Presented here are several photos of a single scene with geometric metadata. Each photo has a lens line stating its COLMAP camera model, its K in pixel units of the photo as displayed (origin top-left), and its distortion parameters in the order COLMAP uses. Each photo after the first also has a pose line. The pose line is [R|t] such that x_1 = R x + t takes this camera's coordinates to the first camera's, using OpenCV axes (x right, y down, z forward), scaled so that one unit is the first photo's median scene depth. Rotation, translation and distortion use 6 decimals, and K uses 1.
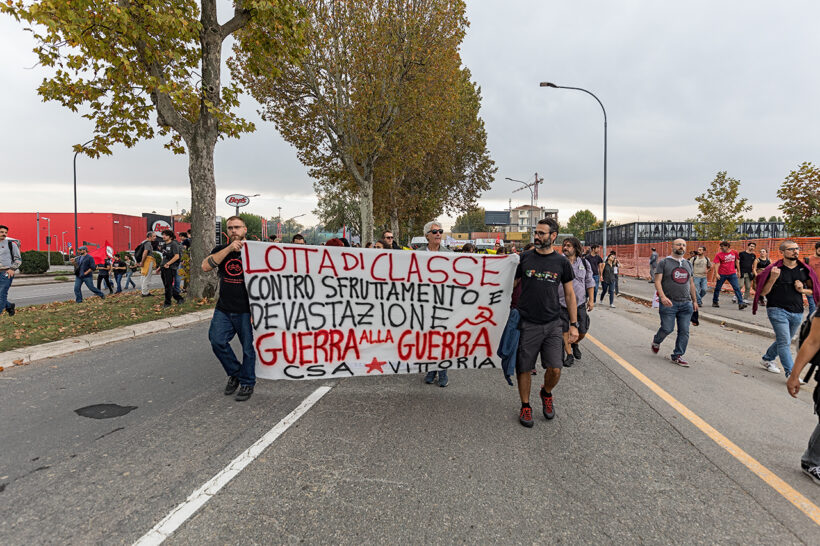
lens RADIAL K [[425.0, 0, 410.0], [0, 425.0, 273.0], [0, 0, 1]] dist [-0.000057, -0.000004]
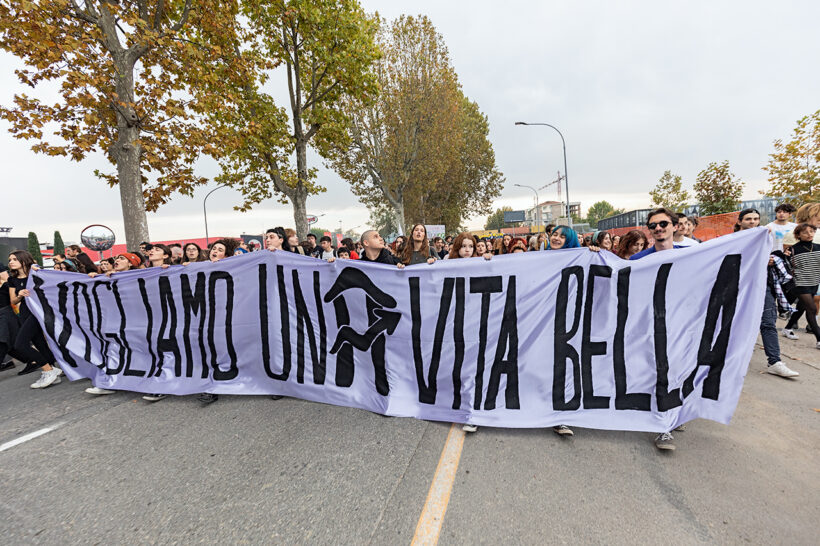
lens RADIAL K [[366.7, 0, 410.0], [0, 366.7, 273.0], [0, 0, 1]] dist [0.007205, -0.000400]
pose [[0.990581, -0.066108, -0.119910, 0.064314], [0.067382, 0.997705, 0.006593, 0.014065], [0.119199, -0.014611, 0.992763, -0.215756]]
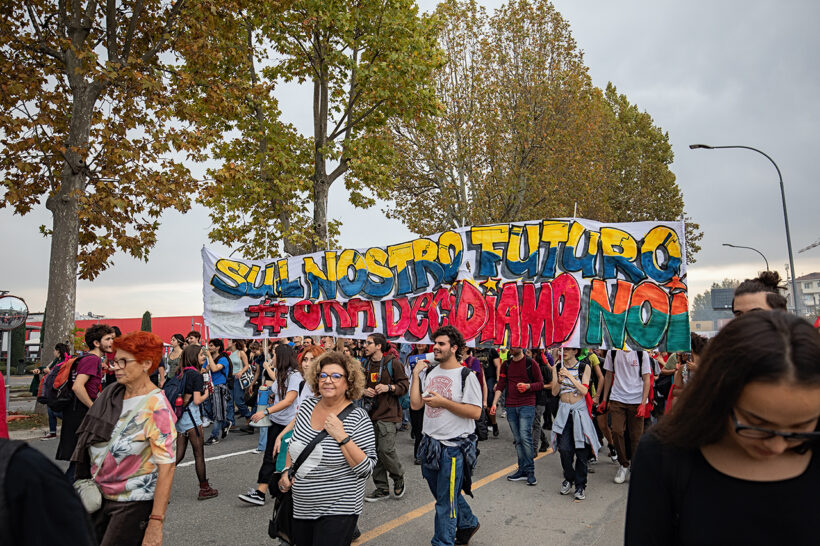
lens RADIAL K [[601.7, 0, 410.0], [0, 601.7, 273.0], [0, 0, 1]] dist [0.010297, 0.006372]
pose [[0.935813, -0.063102, -0.346803, 0.158557], [-0.000729, 0.983498, -0.180918, 0.014935], [0.352496, 0.169559, 0.920324, -0.214251]]
